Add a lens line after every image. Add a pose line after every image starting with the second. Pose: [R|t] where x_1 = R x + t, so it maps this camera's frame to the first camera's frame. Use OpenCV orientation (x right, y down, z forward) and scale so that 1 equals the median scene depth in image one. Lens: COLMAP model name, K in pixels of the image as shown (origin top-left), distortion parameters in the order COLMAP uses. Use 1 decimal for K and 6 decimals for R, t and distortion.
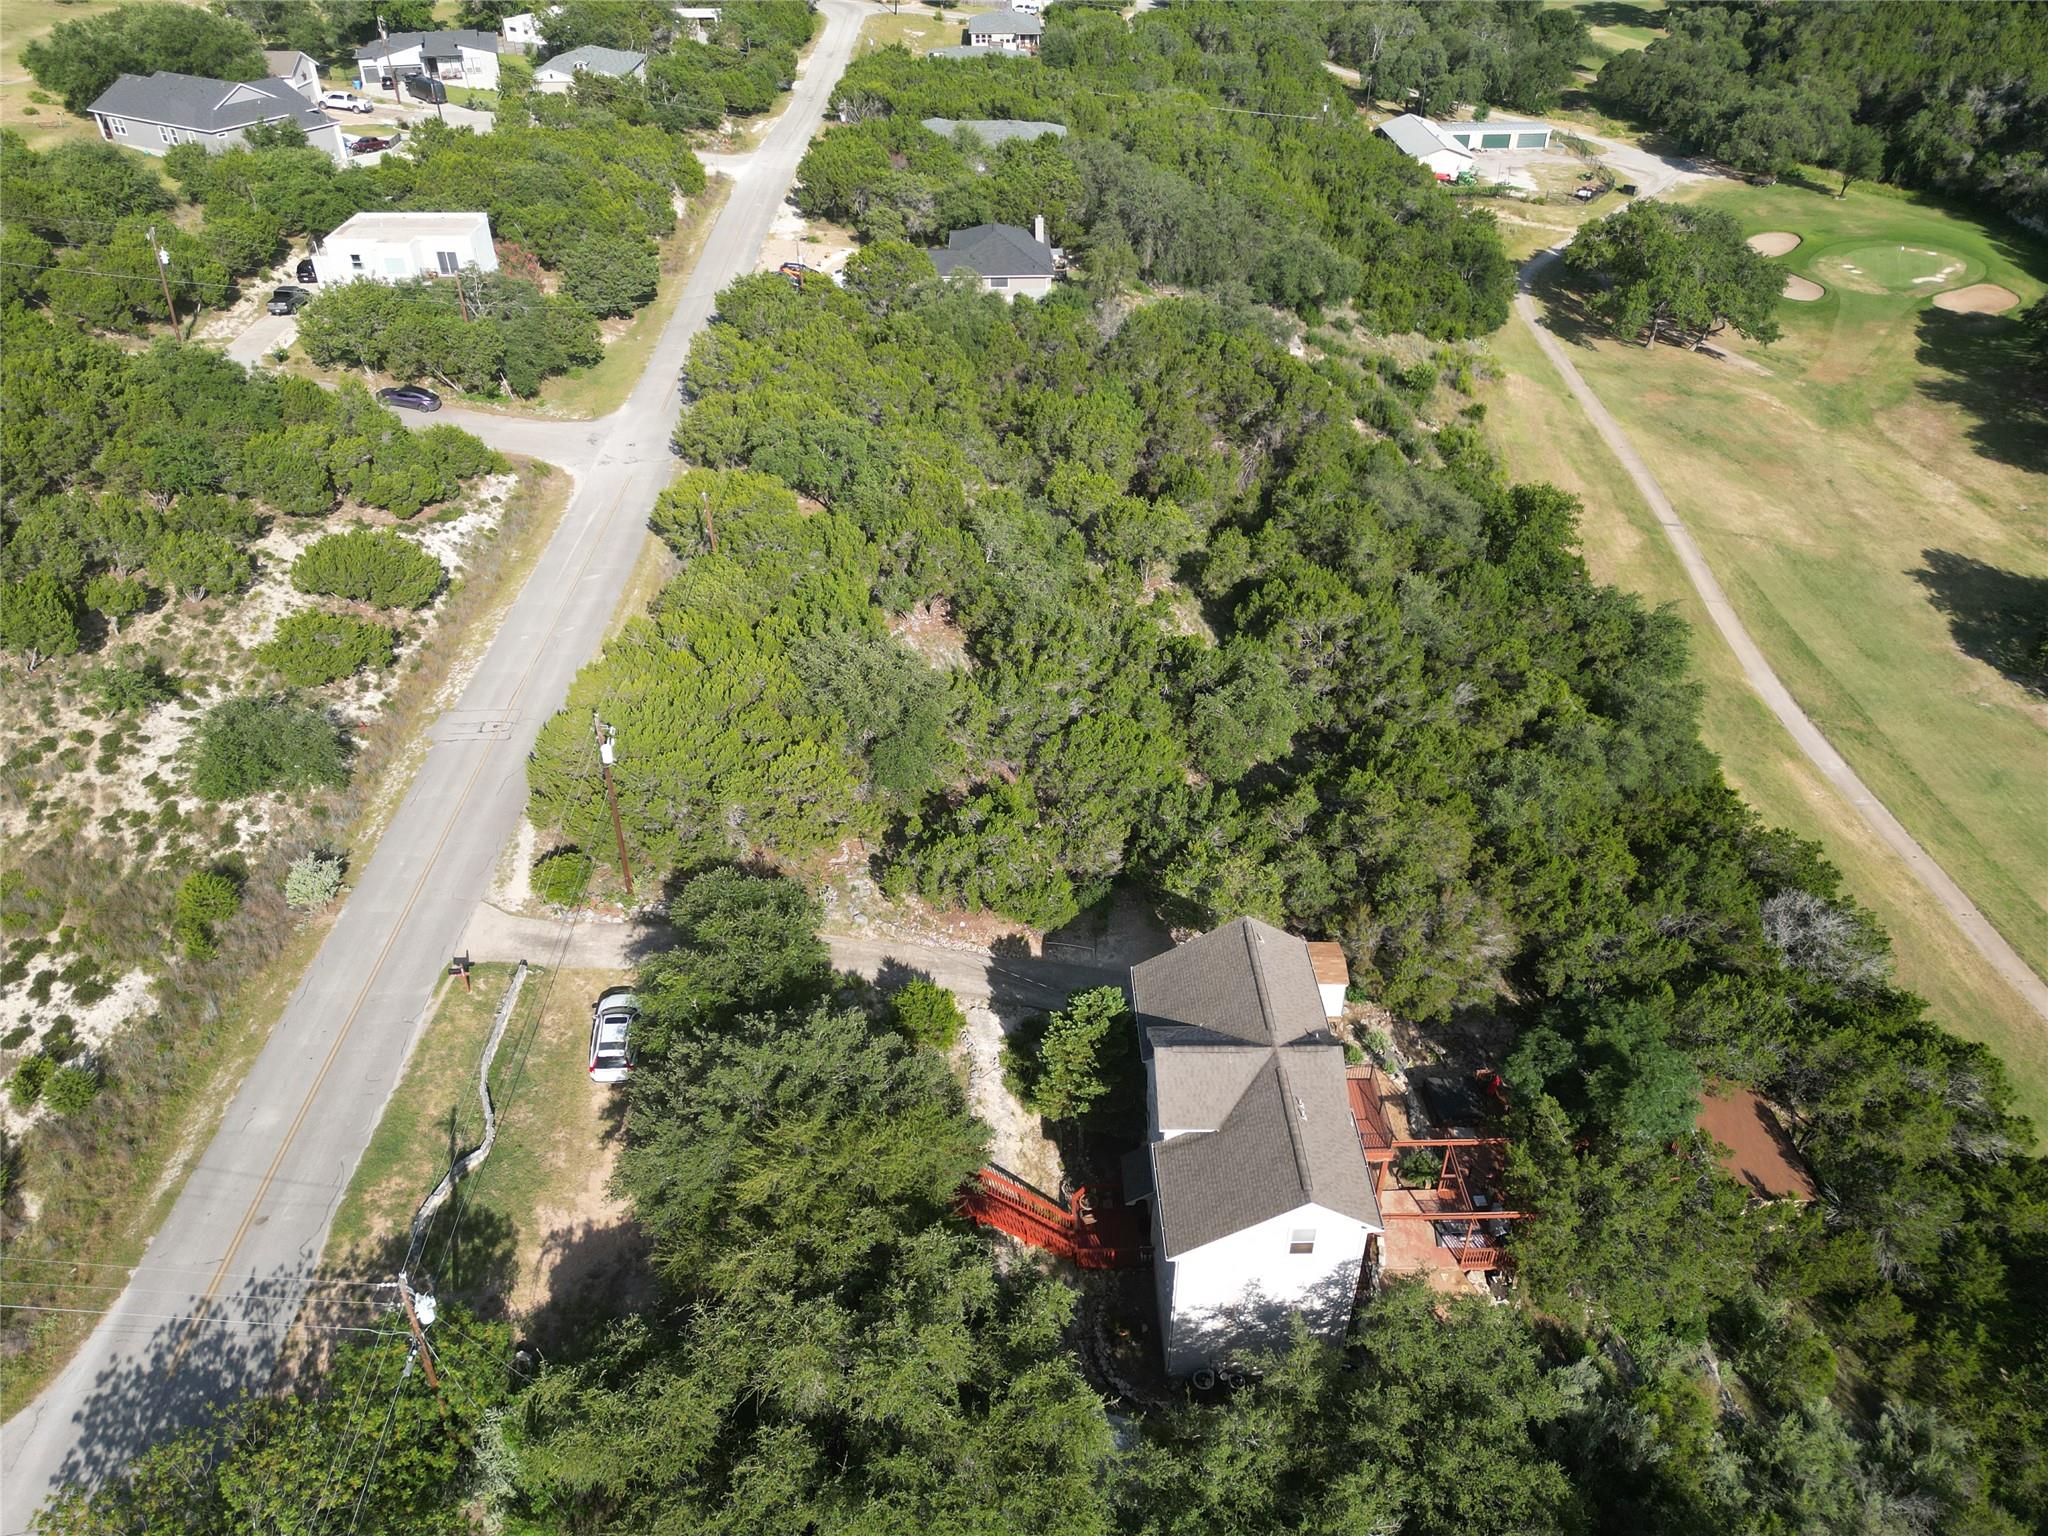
lens RADIAL K [[1446.3, 0, 1016.1], [0, 1446.3, 767.9], [0, 0, 1]] dist [0.080929, -0.082062]
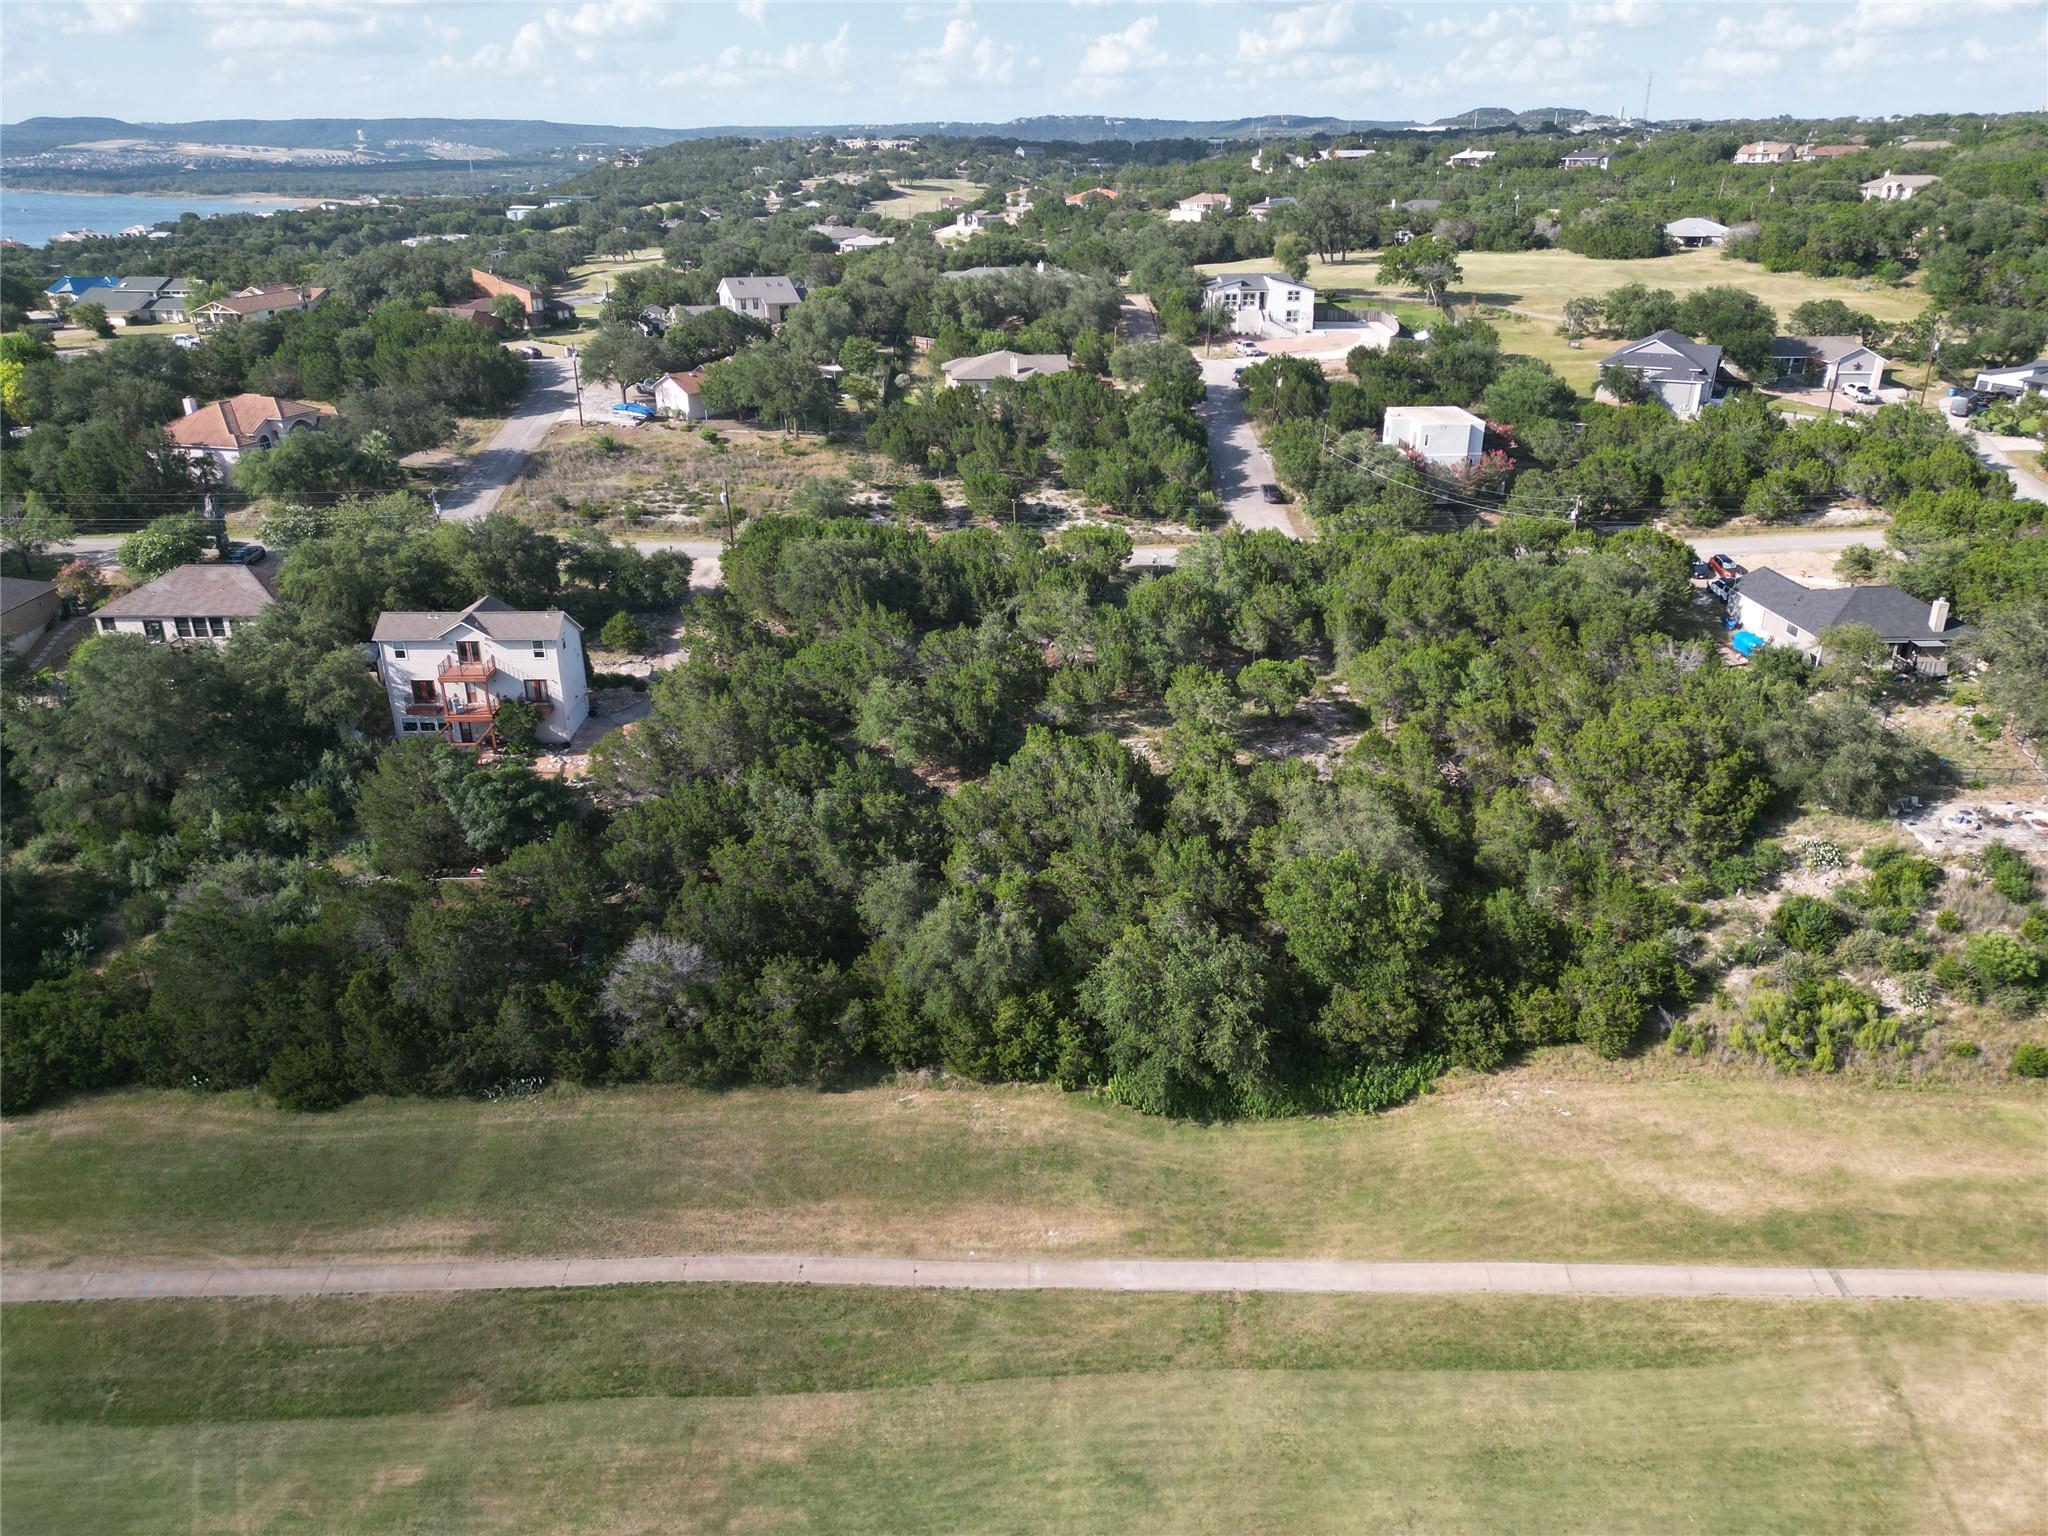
lens RADIAL K [[1446.3, 0, 1016.1], [0, 1446.3, 767.9], [0, 0, 1]] dist [0.080929, -0.082062]
pose [[-0.003687, 0.386203, -0.922406, 1.706282], [-0.572498, 0.755474, 0.318599, -0.600499], [0.819898, 0.529251, 0.218315, 0.993921]]
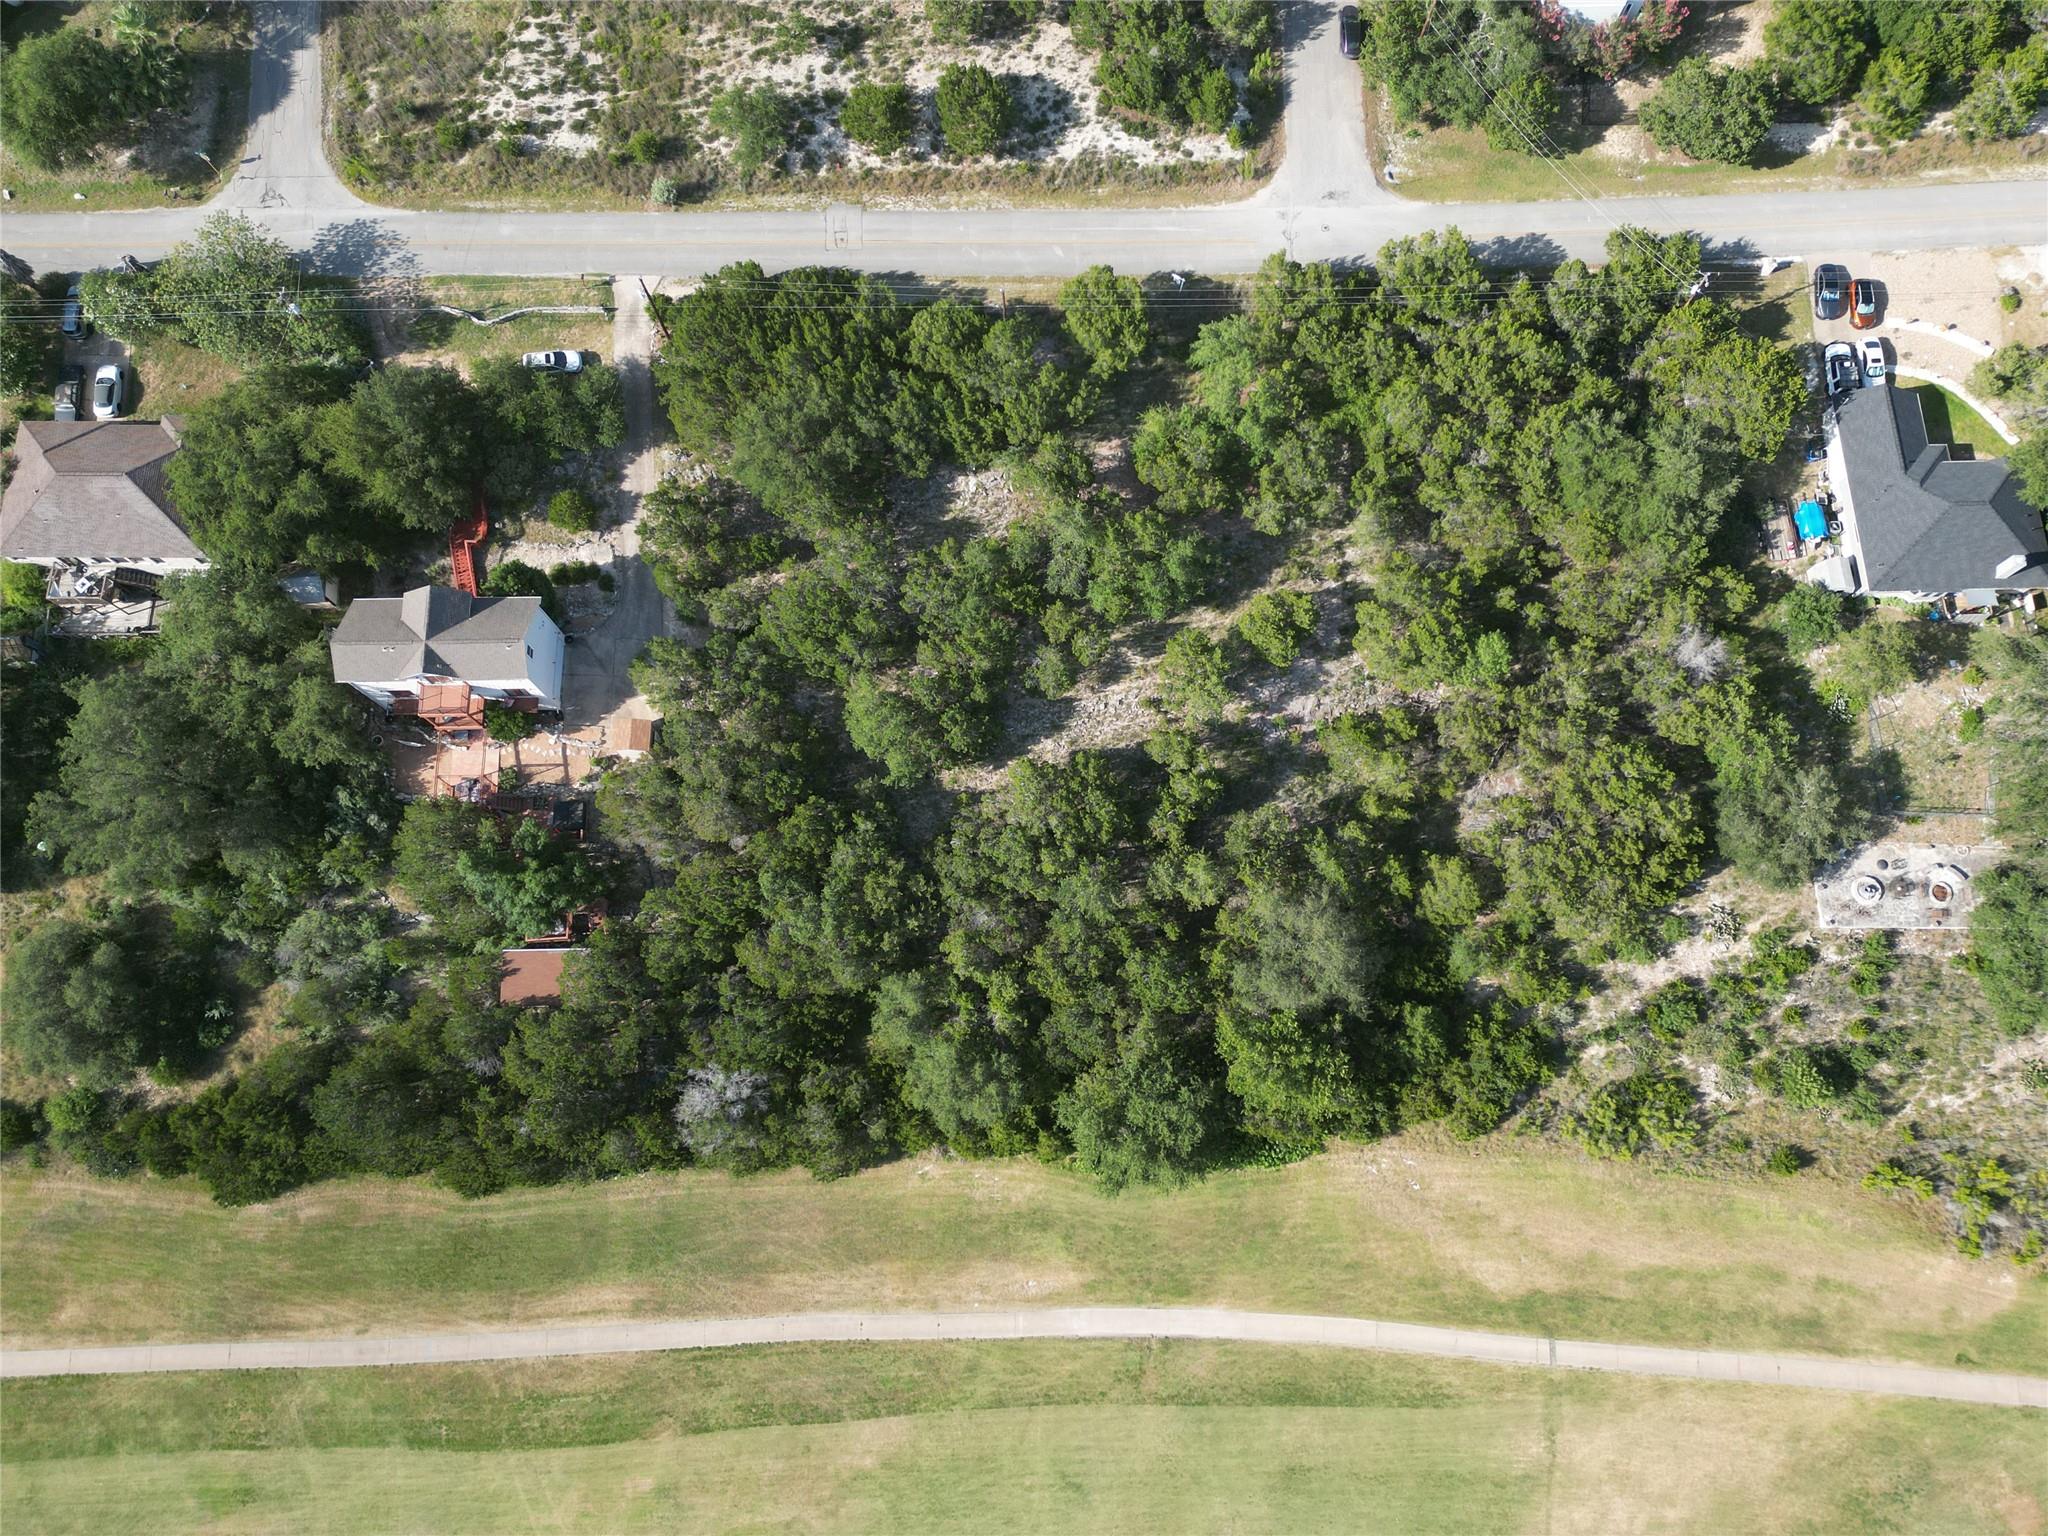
lens RADIAL K [[1446.3, 0, 1016.1], [0, 1446.3, 767.9], [0, 0, 1]] dist [0.080929, -0.082062]
pose [[-0.003167, 0.961989, -0.273071, 0.684153], [-0.571563, 0.222330, 0.789864, -1.399069], [0.820552, 0.158579, 0.549133, 0.447362]]
